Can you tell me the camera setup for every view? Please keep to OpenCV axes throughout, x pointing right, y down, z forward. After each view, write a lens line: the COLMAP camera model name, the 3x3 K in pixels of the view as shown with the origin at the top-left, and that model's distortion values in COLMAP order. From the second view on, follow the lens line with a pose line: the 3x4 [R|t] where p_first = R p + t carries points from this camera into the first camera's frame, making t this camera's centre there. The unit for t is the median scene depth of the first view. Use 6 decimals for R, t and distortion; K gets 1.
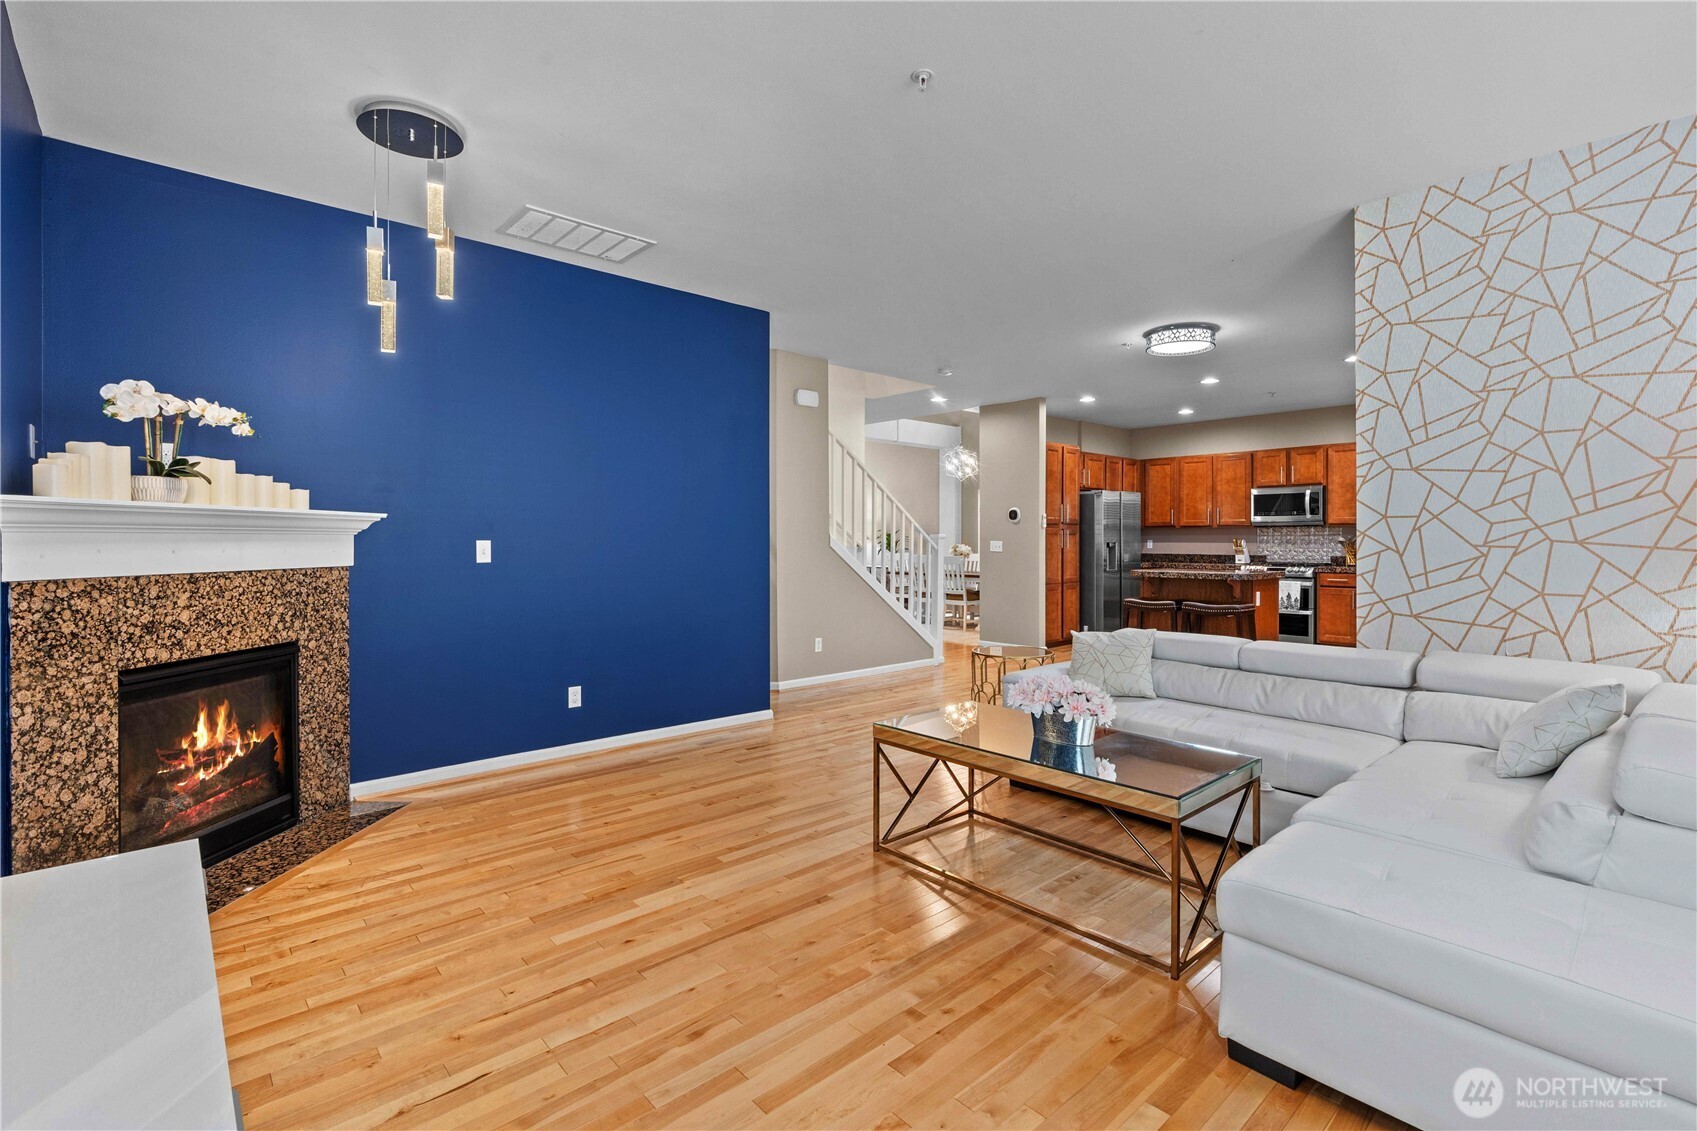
lens RADIAL K [[773.1, 0, 849.6], [0, 773.1, 540.9], [0, 0, 1]] dist [-0.008739, 0.001125]
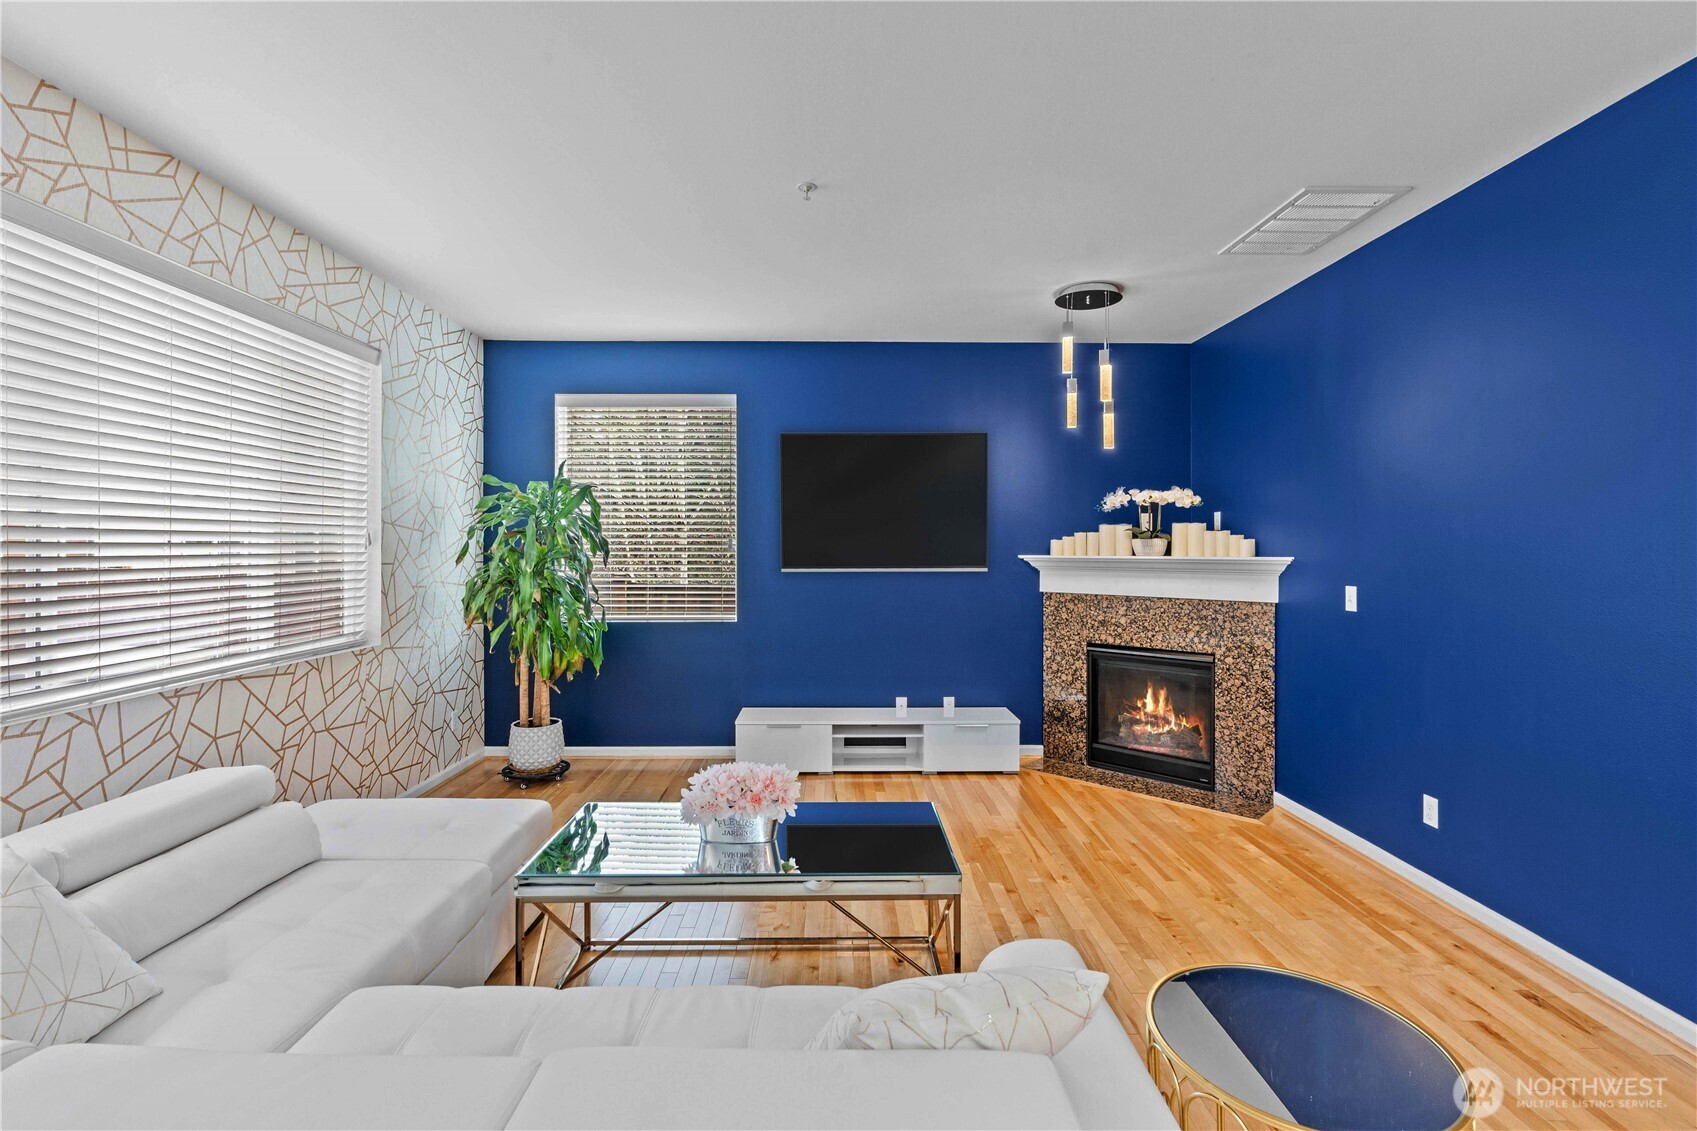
lens RADIAL K [[780.4, 0, 845.5], [0, 780.4, 550.2], [0, 0, 1]] dist [-0.006114, 0.001120]
pose [[-0.661532, 0.000153, -0.749917, 0.587620], [-0.003654, 0.999987, 0.003428, -0.043096], [0.749908, 0.005008, -0.661523, 1.156716]]
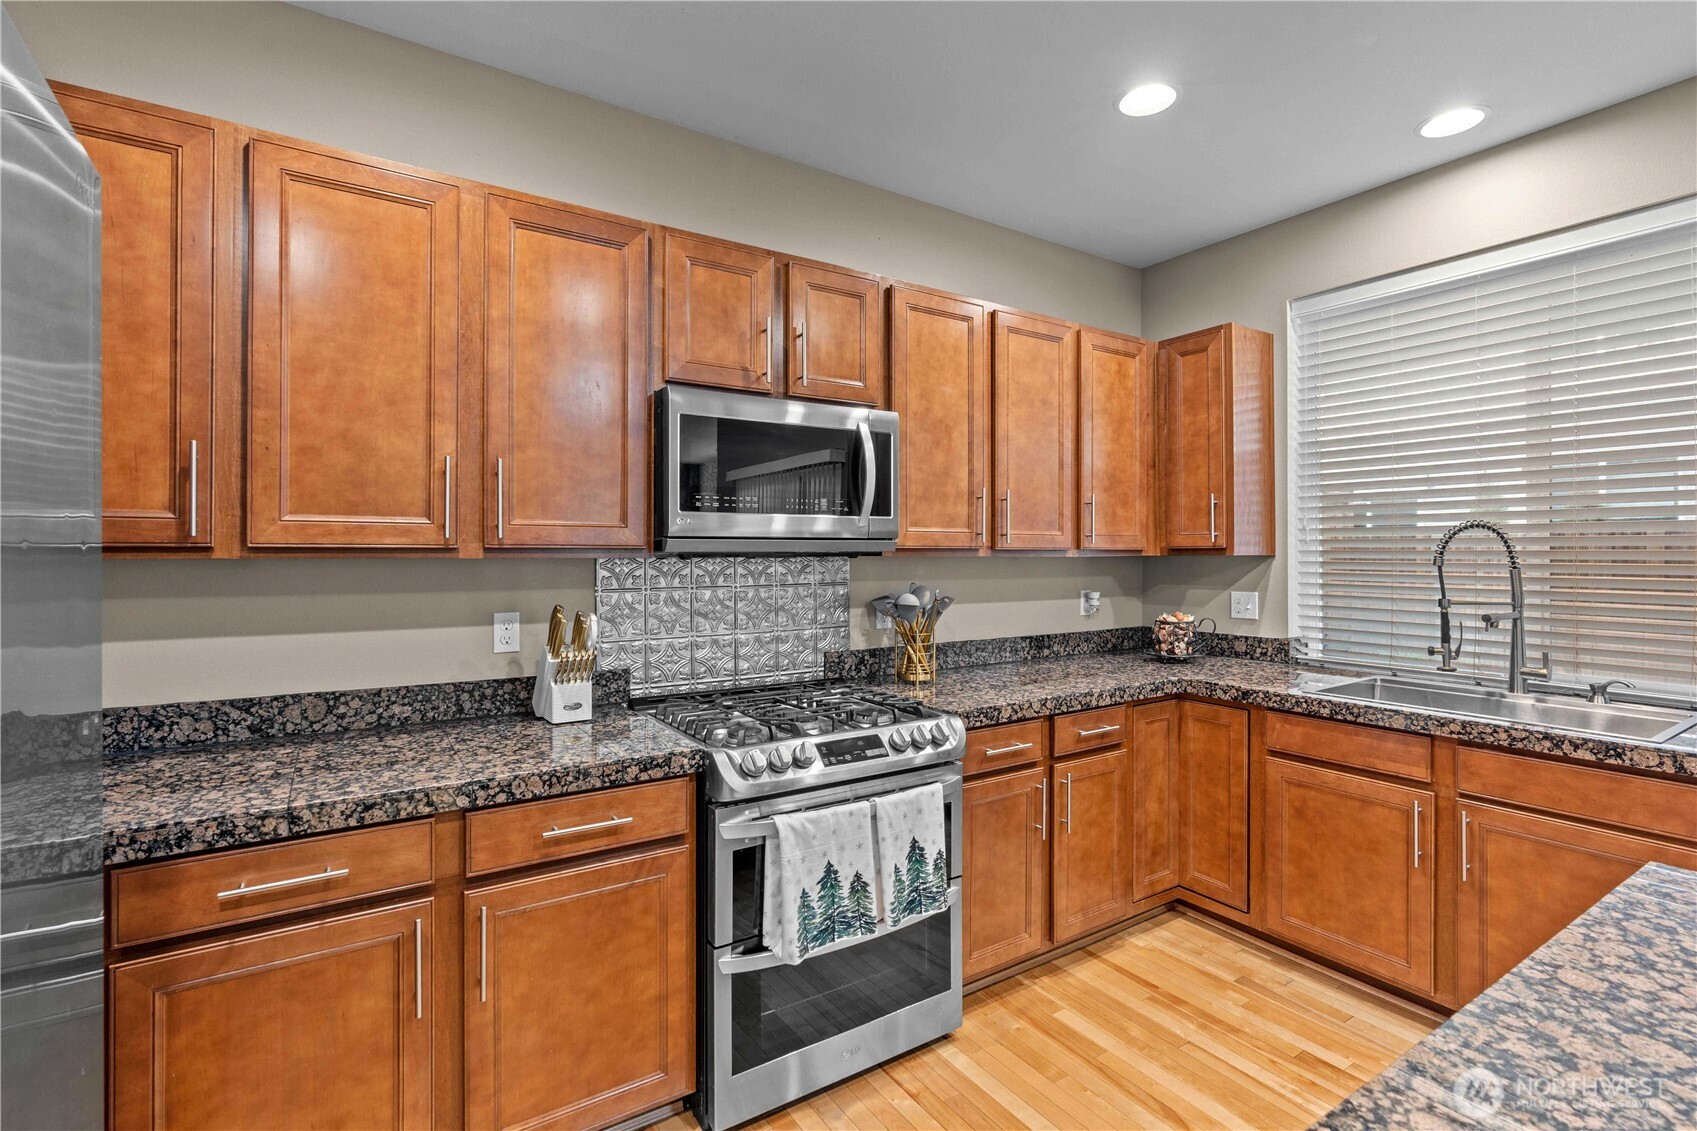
lens RADIAL K [[780.4, 0, 845.5], [0, 780.4, 550.2], [0, 0, 1]] dist [-0.006114, 0.001120]
pose [[0.156544, 0.004392, 0.987661, 0.709005], [0.002764, 0.999984, -0.004885, -0.043707], [-0.987667, 0.003495, 0.156530, 2.111470]]
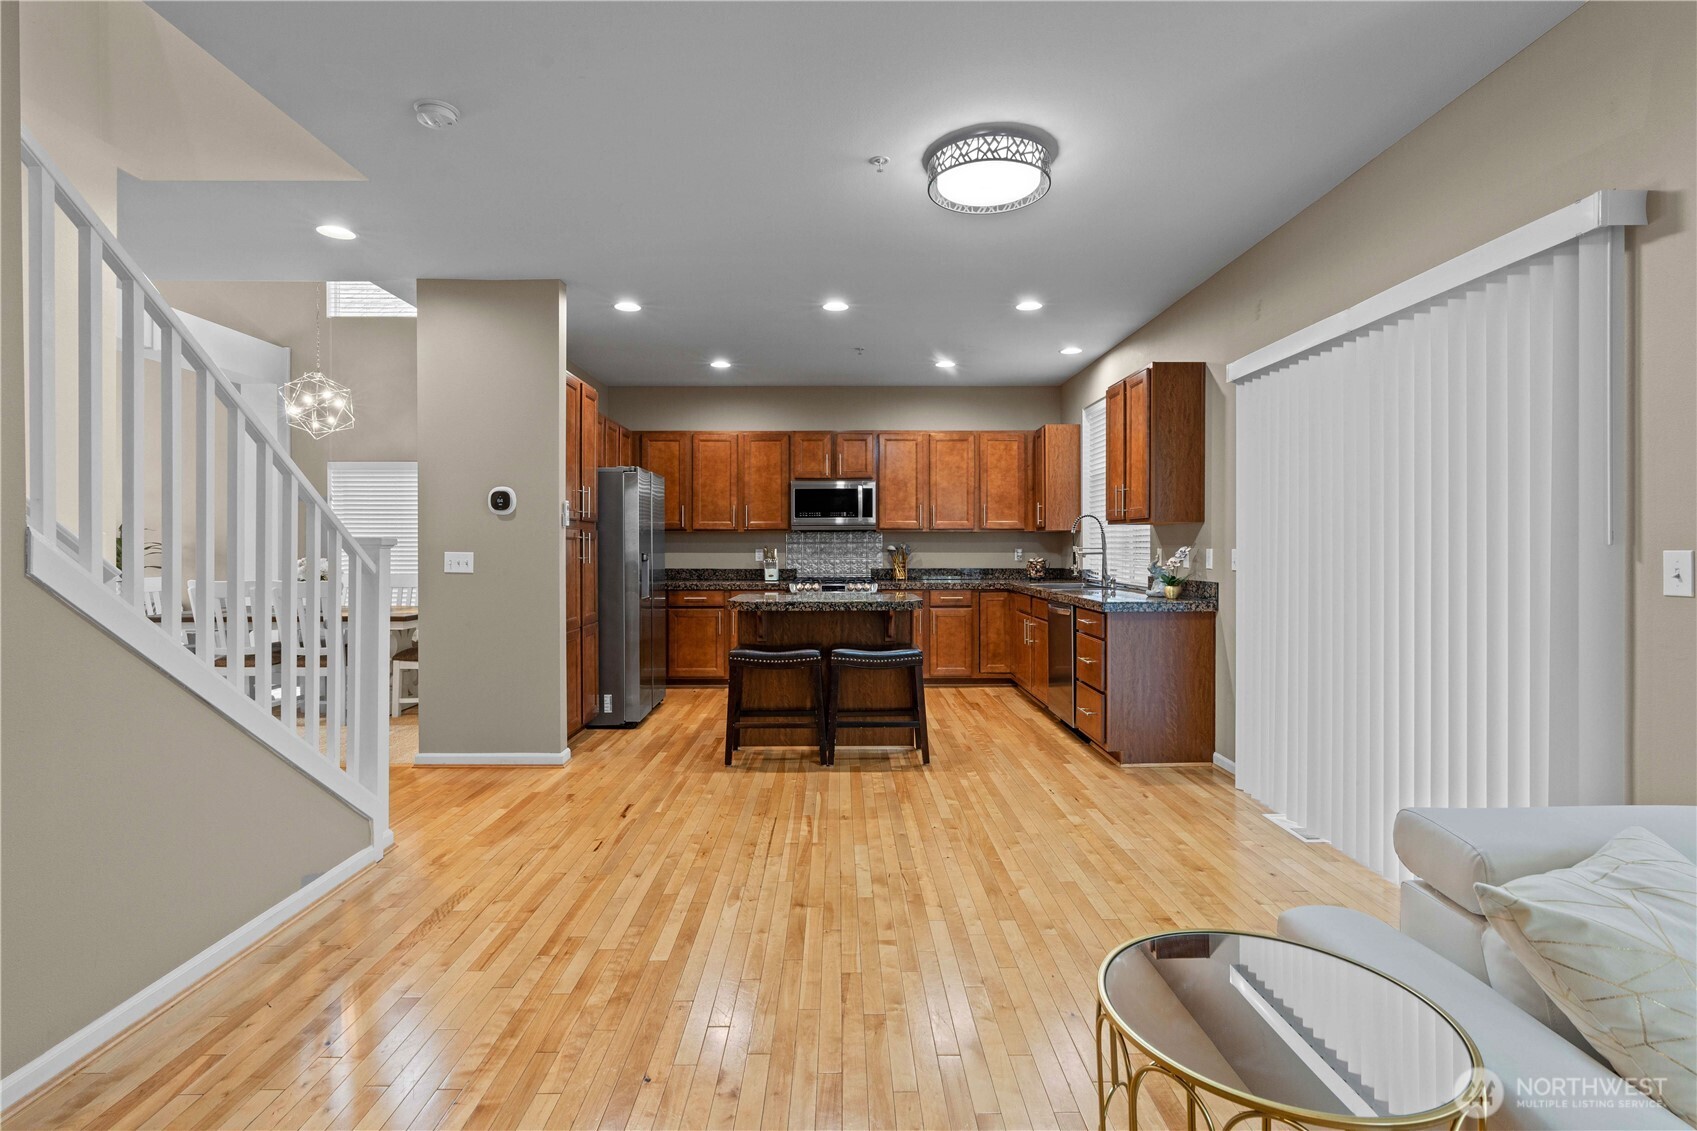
lens RADIAL K [[808.4, 0, 850.5], [0, 808.4, 549.8], [0, 0, 1]] dist [-0.007189, 0.001089]
pose [[0.661059, -0.003032, 0.750327, -0.075784], [0.003934, 0.999992, 0.000575, -0.001304], [-0.750323, 0.002572, 0.661066, 1.005902]]
